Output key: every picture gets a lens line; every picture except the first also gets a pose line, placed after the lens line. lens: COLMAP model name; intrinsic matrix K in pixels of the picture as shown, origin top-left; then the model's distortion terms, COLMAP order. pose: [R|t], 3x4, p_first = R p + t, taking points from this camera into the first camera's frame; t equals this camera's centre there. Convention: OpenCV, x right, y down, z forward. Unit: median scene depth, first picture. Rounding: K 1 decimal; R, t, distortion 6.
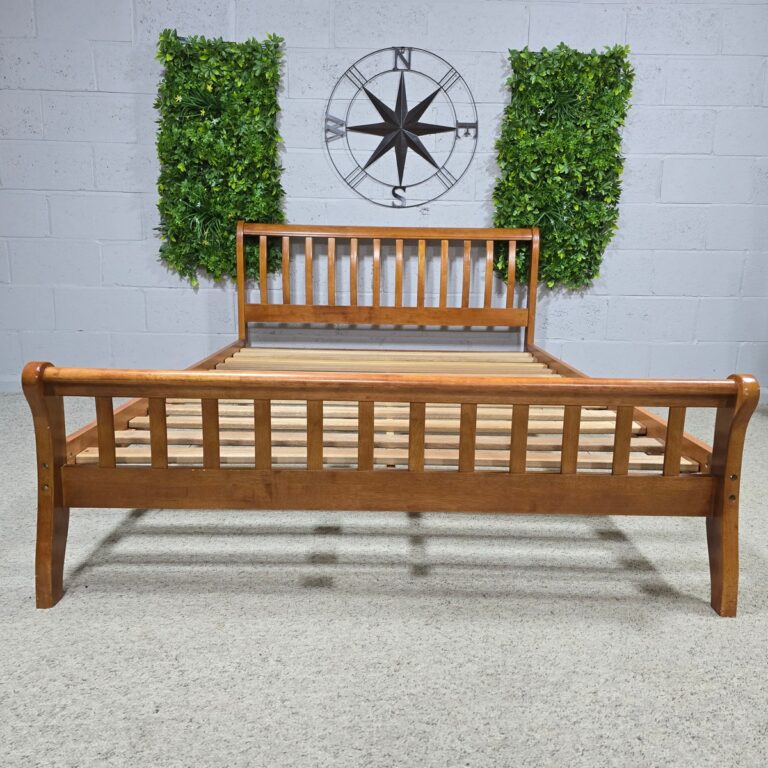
lens RADIAL K [[682.1, 0, 386.7], [0, 682.1, 376.8], [0, 0, 1]] dist [0.049342, -0.025441]
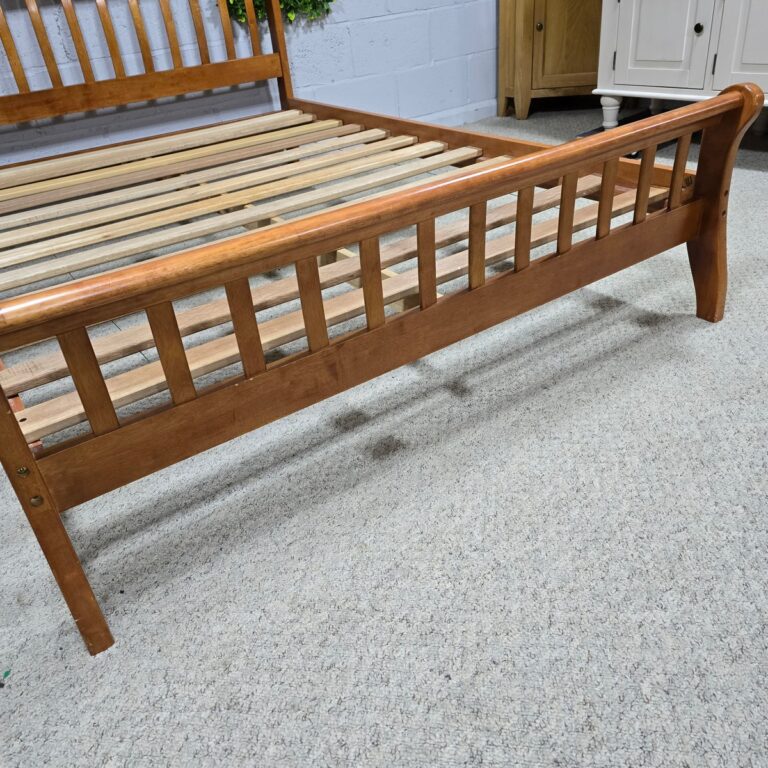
lens RADIAL K [[682.1, 0, 383.1], [0, 682.1, 380.2], [0, 0, 1]] dist [0.049342, -0.025441]
pose [[0.818205, -0.373539, 0.437047, -0.414490], [0.198245, 0.896861, 0.395397, -0.100263], [-0.539667, -0.236873, 0.807868, 0.328412]]
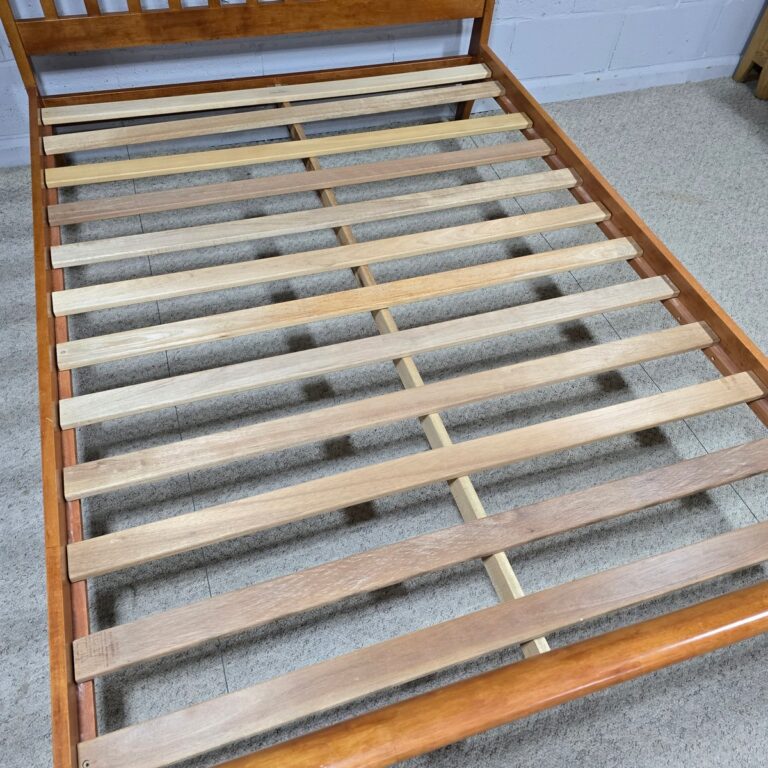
lens RADIAL K [[682.1, 0, 382.9], [0, 682.1, 383.6], [0, 0, 1]] dist [0.049342, -0.025441]
pose [[0.947460, -0.223472, 0.228867, -0.246641], [0.012717, 0.741238, 0.671122, -0.540545], [-0.319622, -0.632951, 0.705135, 0.671575]]
